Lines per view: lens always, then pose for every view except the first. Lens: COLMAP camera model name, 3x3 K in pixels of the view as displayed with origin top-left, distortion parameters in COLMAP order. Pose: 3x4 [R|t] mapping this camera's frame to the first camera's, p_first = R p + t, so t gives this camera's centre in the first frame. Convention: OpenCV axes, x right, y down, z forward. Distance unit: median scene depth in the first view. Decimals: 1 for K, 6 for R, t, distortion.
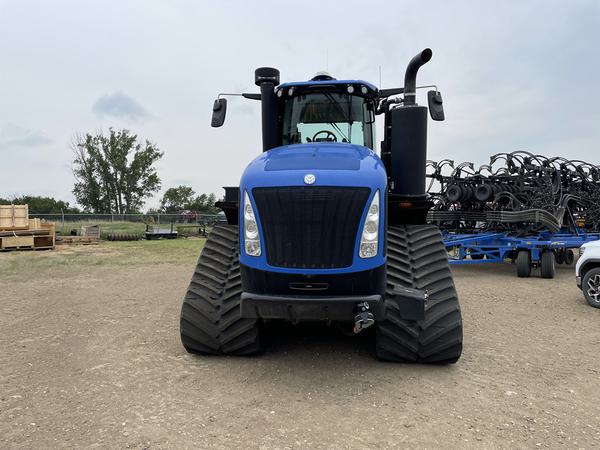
lens RADIAL K [[461.6, 0, 302.4], [0, 461.6, 224.3], [0, 0, 1]] dist [0.066310, -0.001943]
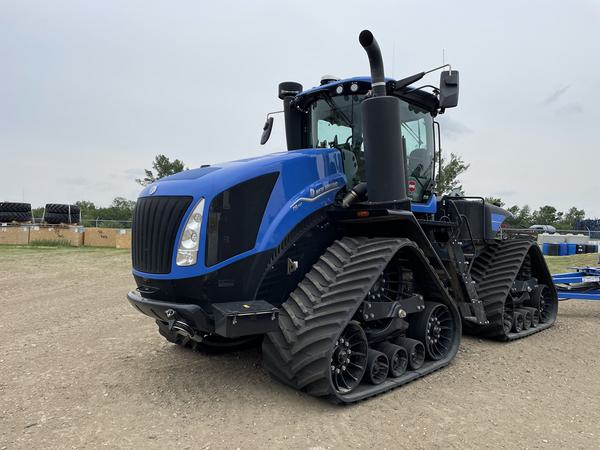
lens RADIAL K [[461.6, 0, 300.7], [0, 461.6, 230.2], [0, 0, 1]] dist [0.066310, -0.001943]
pose [[0.779622, 0.015645, -0.626055, 0.637583], [-0.025348, 0.999657, -0.006585, -0.003336], [0.625737, 0.021003, 0.779751, 0.246783]]
